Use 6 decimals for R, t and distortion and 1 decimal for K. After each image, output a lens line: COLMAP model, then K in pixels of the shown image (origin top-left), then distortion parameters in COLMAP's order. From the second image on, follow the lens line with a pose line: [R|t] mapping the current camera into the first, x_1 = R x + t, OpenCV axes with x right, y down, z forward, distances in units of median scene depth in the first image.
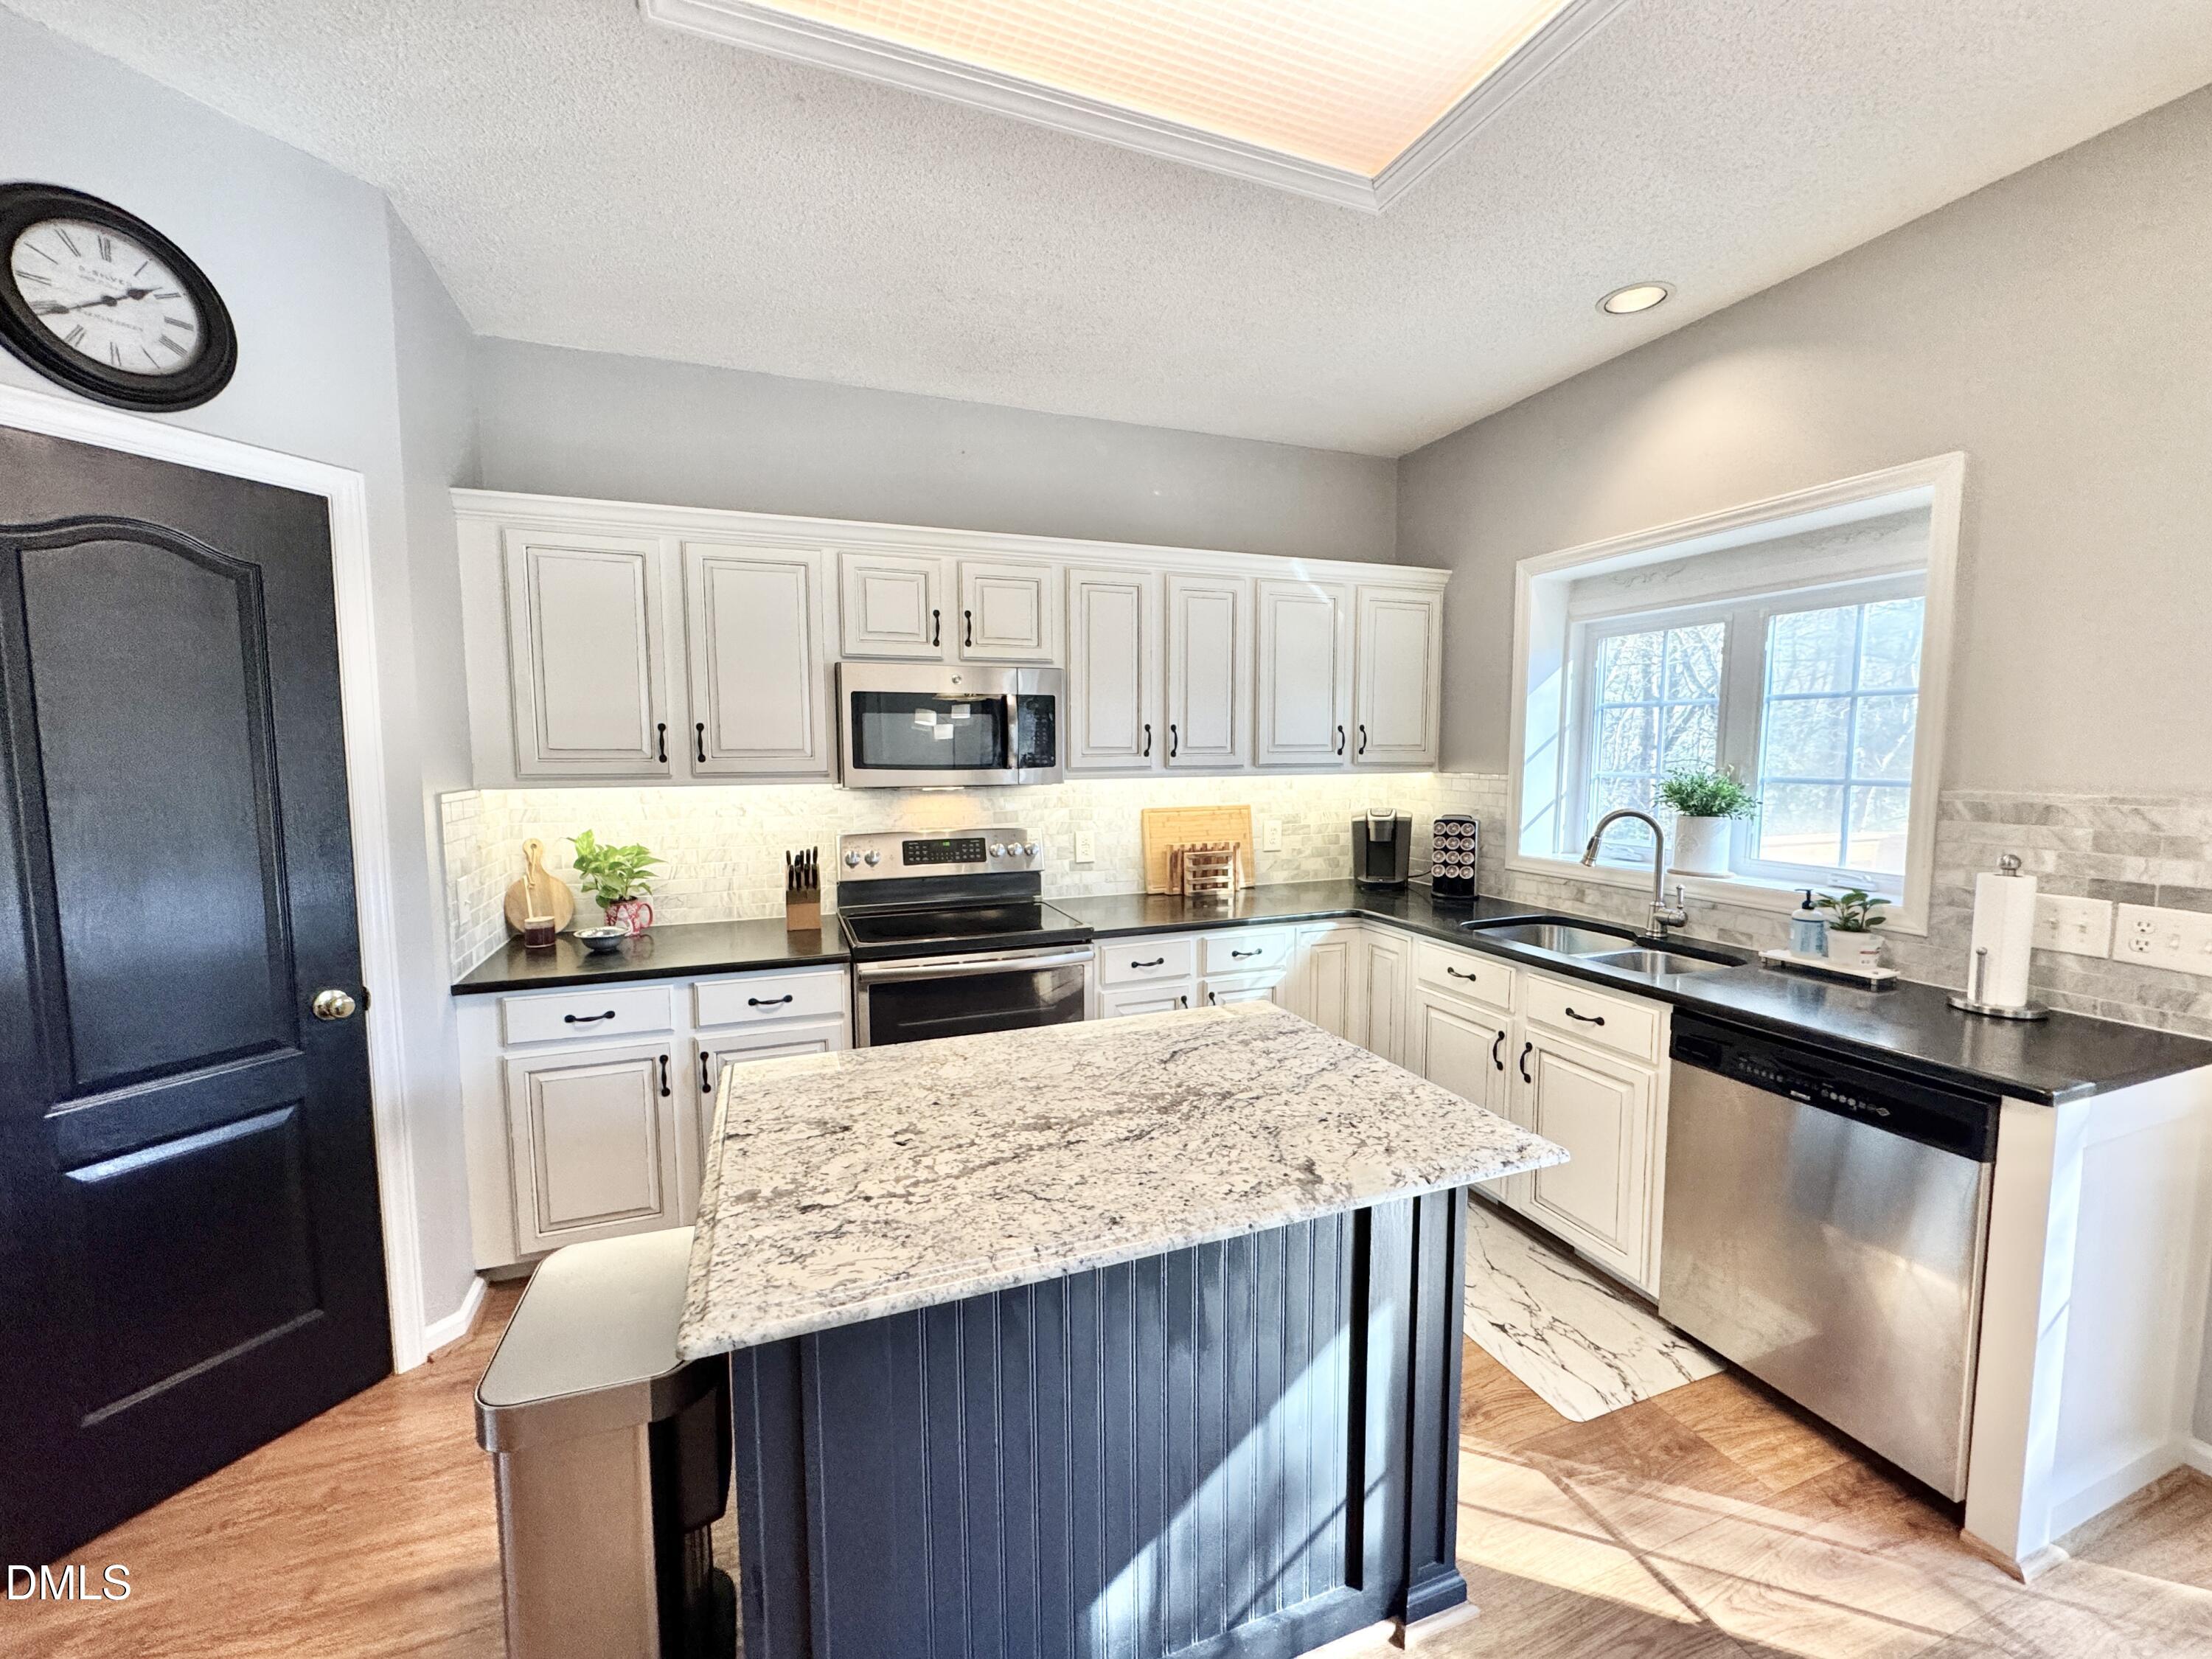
lens RADIAL K [[881.6, 0, 1105.6], [0, 881.6, 828.5], [0, 0, 1]] dist [-0.000260, -0.000480]
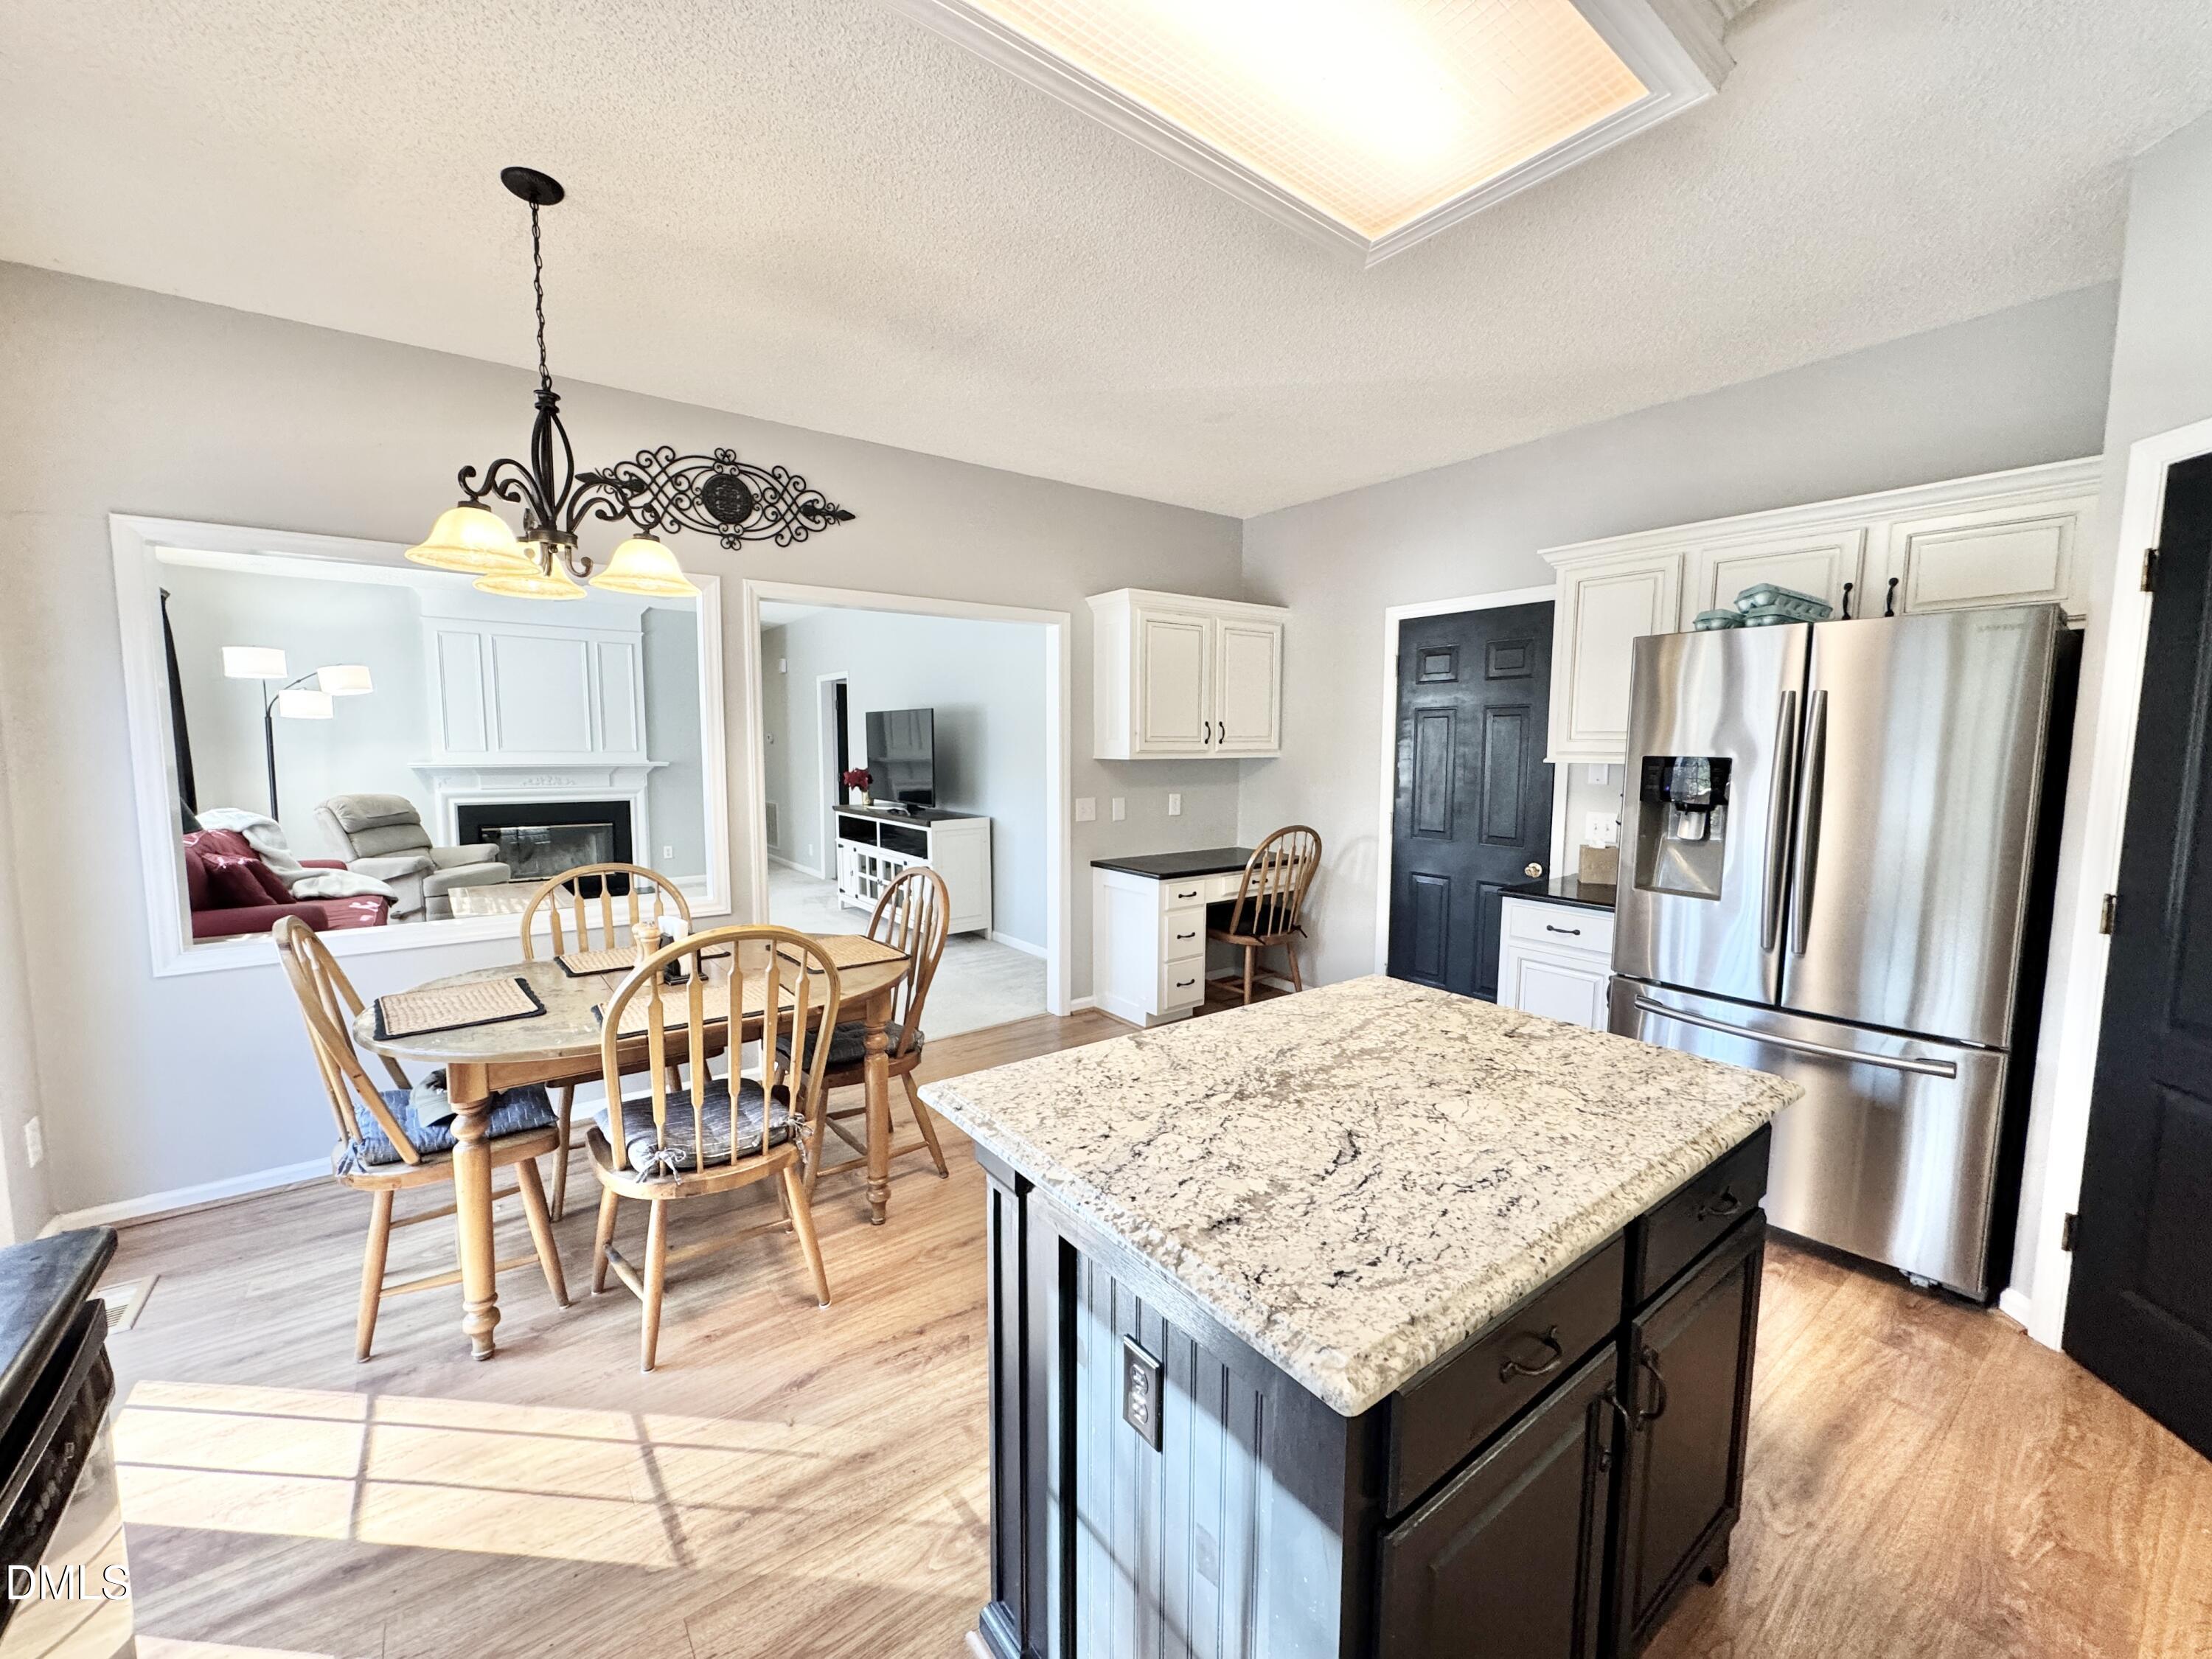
lens RADIAL K [[881.6, 0, 1105.7], [0, 881.6, 829.7], [0, 0, 1]] dist [-0.000260, -0.000480]
pose [[-0.960296, 0.029742, -0.277394, 0.514989], [-0.023083, 0.982422, 0.185242, -0.136757], [0.278028, 0.184290, -0.942729, 1.759742]]
